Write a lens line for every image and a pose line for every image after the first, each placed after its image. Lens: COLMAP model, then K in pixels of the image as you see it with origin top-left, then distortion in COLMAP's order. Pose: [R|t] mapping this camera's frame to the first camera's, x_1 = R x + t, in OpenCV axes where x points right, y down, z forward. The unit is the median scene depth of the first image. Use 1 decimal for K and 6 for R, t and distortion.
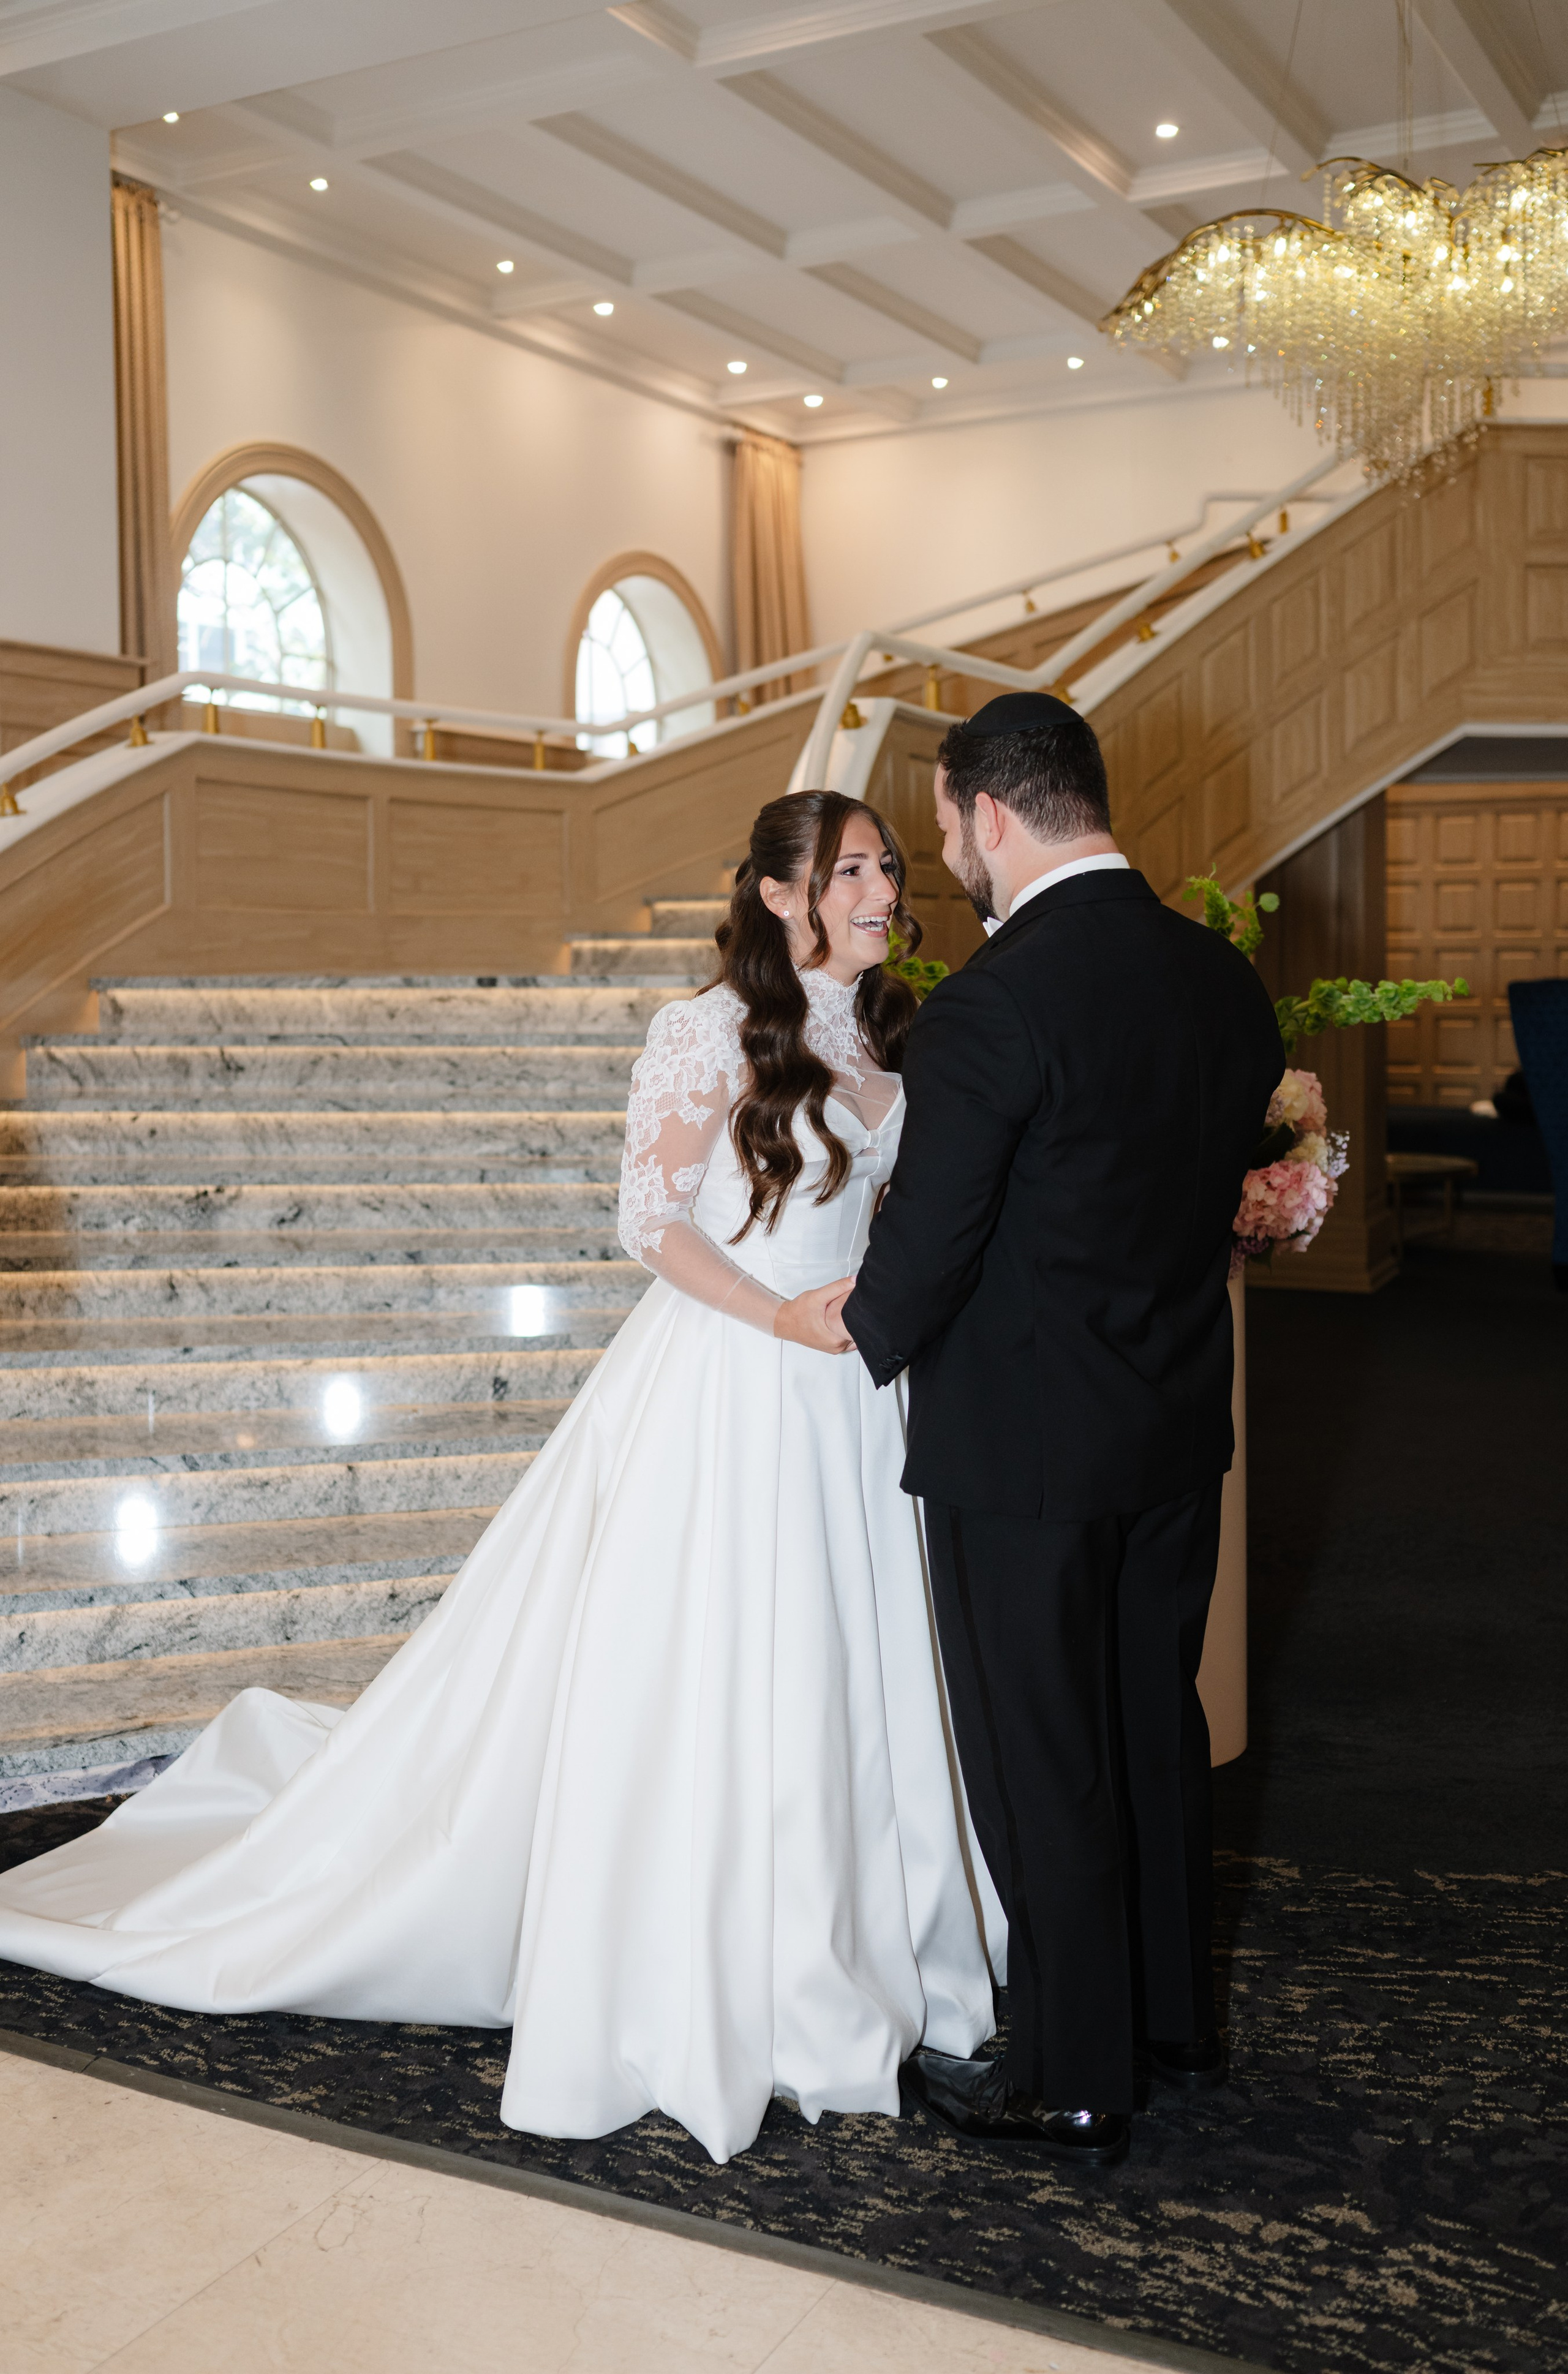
lens RADIAL K [[2392.2, 0, 855.3], [0, 2392.2, 1039.4], [0, 0, 1]] dist [-0.020646, 0.000000]
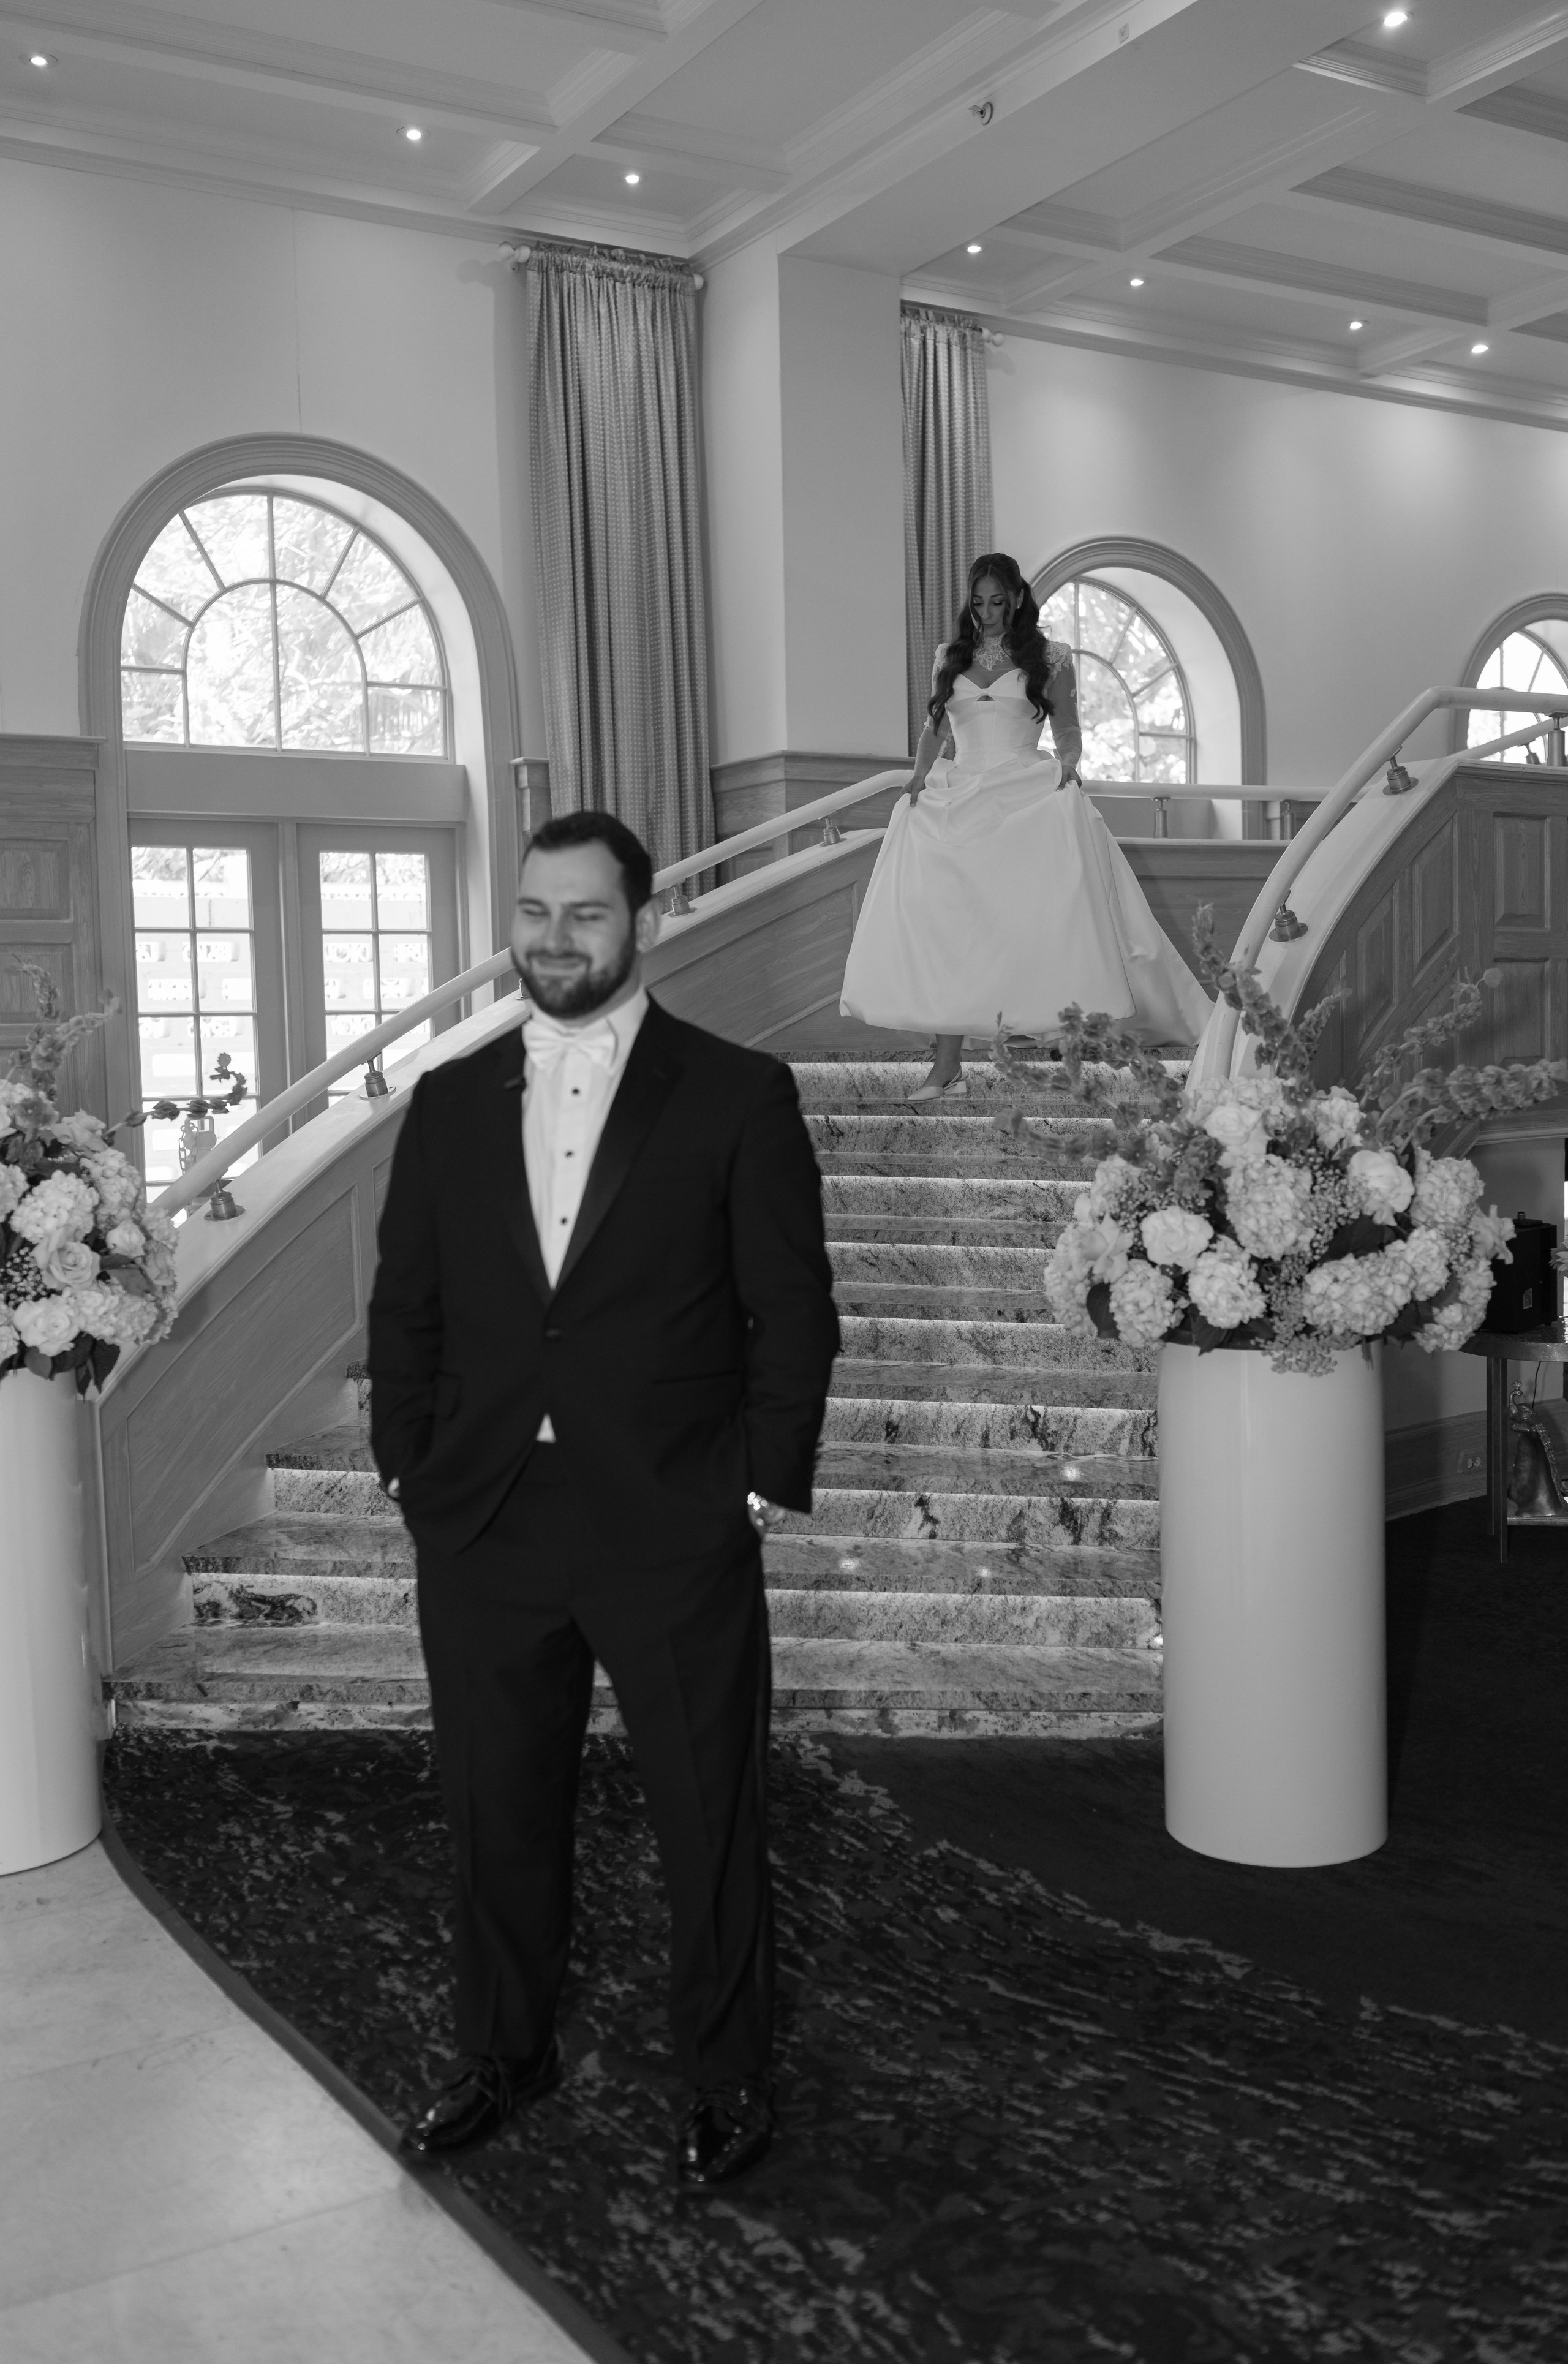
lens RADIAL K [[2382.0, 0, 782.4], [0, 2382.0, 1164.0], [0, 0, 1]] dist [-0.020646, 0.000000]
pose [[0.845735, 0.018537, -0.533281, 0.310725], [-0.000618, 0.999430, 0.033760, -0.011038], [0.533603, -0.028222, 0.845264, 0.042521]]
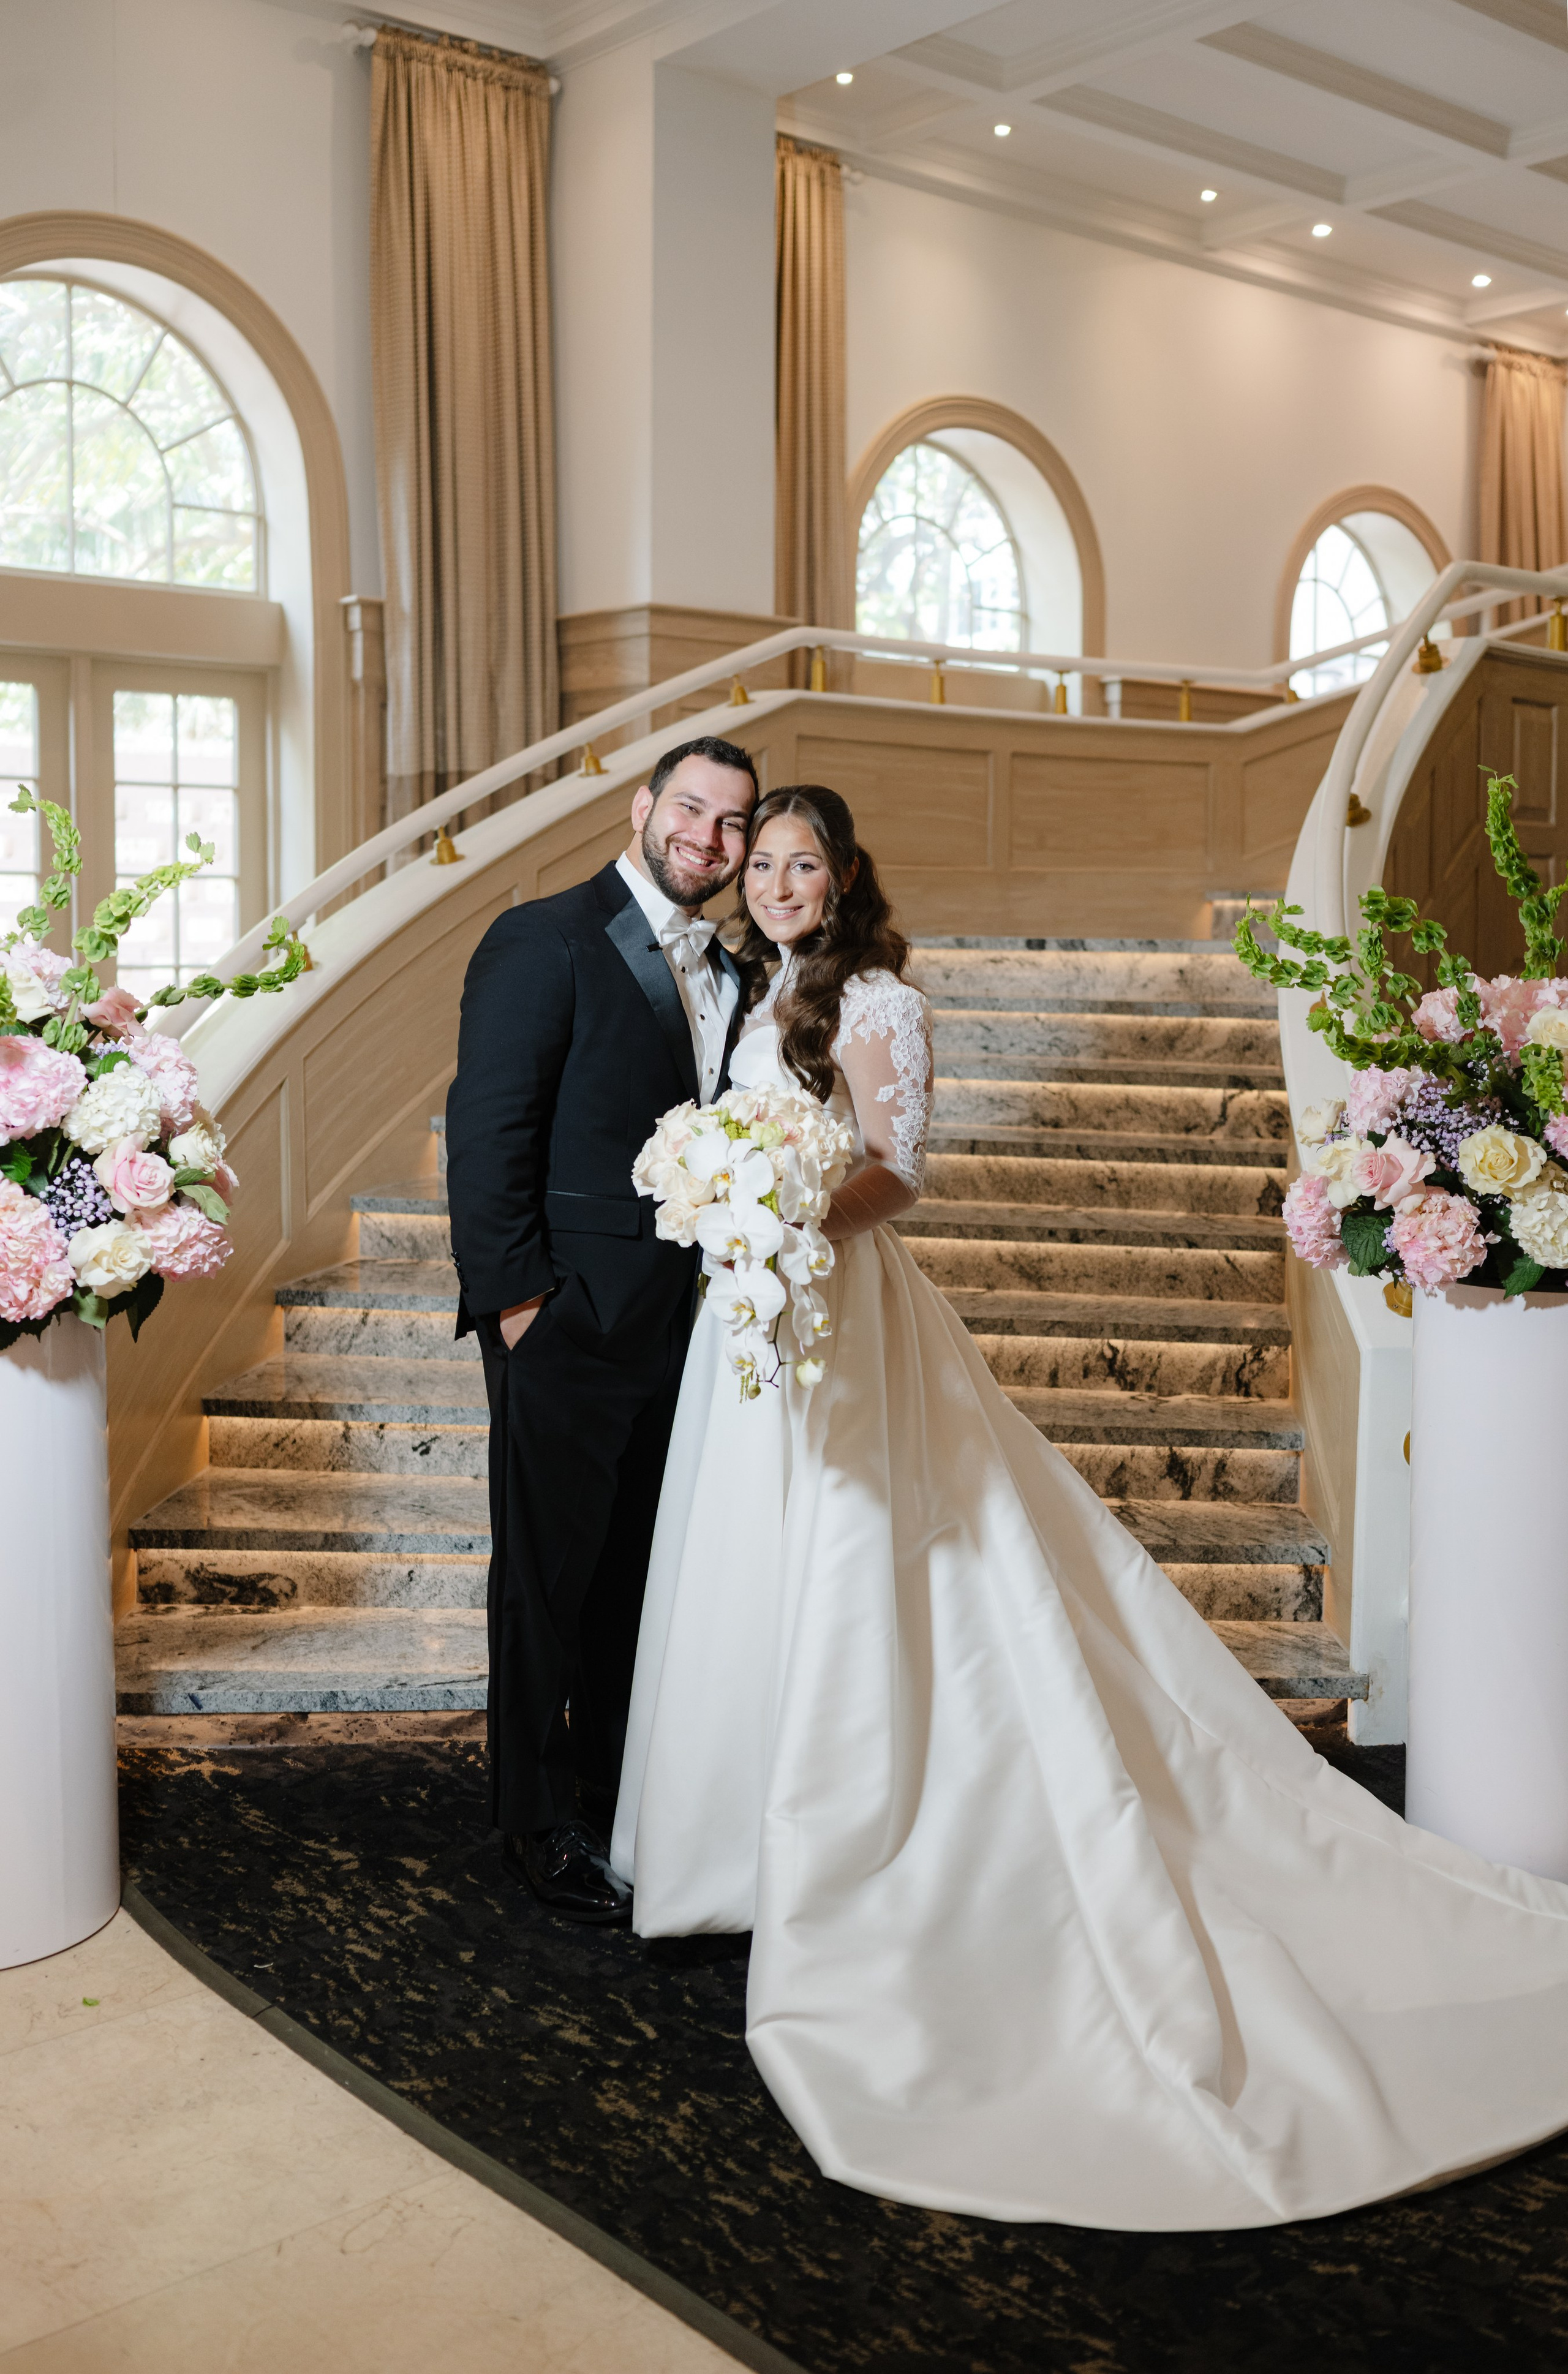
lens RADIAL K [[2392.2, 0, 800.3], [0, 2392.2, 1050.4], [0, 0, 1]] dist [-0.020646, 0.000000]
pose [[0.926302, 0.034624, -0.375187, 0.123884], [-0.024853, 0.999215, 0.030852, -0.008722], [0.375961, -0.019254, 0.926436, 0.070021]]
